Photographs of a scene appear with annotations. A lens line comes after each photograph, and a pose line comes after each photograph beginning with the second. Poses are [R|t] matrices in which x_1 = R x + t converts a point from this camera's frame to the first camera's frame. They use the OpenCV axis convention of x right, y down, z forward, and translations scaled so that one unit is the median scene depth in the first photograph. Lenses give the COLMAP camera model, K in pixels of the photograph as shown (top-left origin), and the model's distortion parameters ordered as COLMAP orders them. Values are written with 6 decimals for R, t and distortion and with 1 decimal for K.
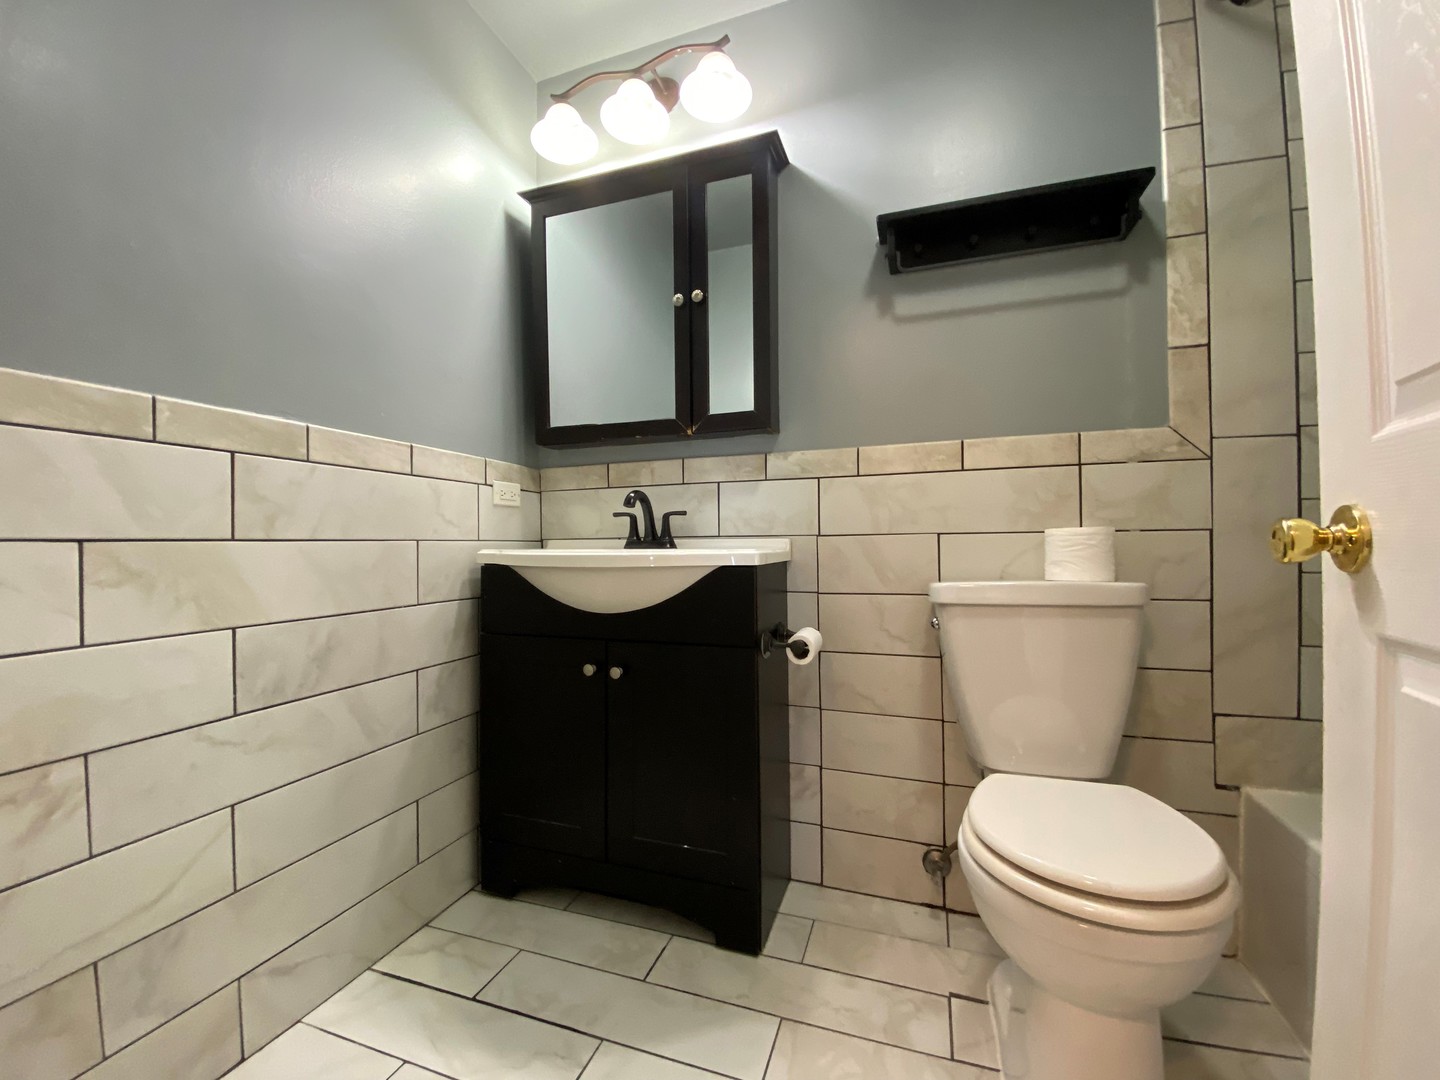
lens RADIAL K [[577.5, 0, 720.0], [0, 577.5, 540.0], [0, 0, 1]] dist [0.001292, -0.014752]
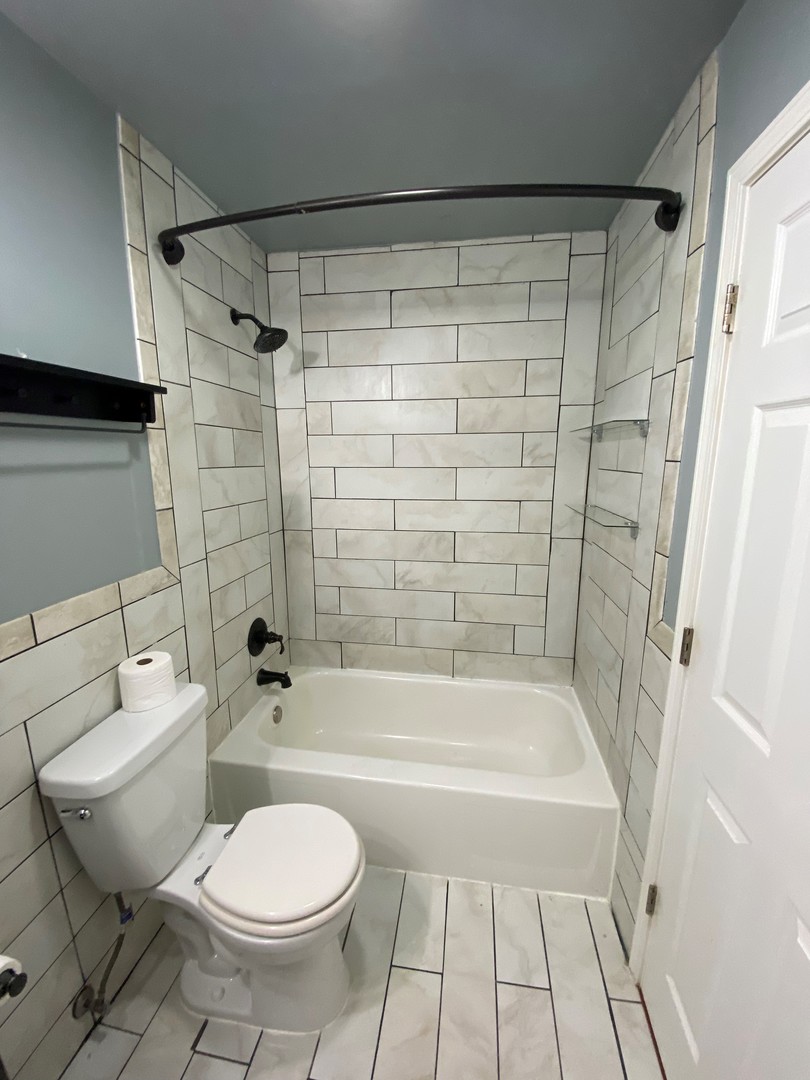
lens RADIAL K [[433.1, 0, 405.0], [0, 433.1, 540.0], [0, 0, 1]] dist [0.001292, -0.014752]
pose [[-0.183707, -0.173737, 0.967506, -0.350578], [0.007129, 0.983995, 0.178052, -0.447416], [-0.982955, 0.039607, -0.179529, 0.603124]]
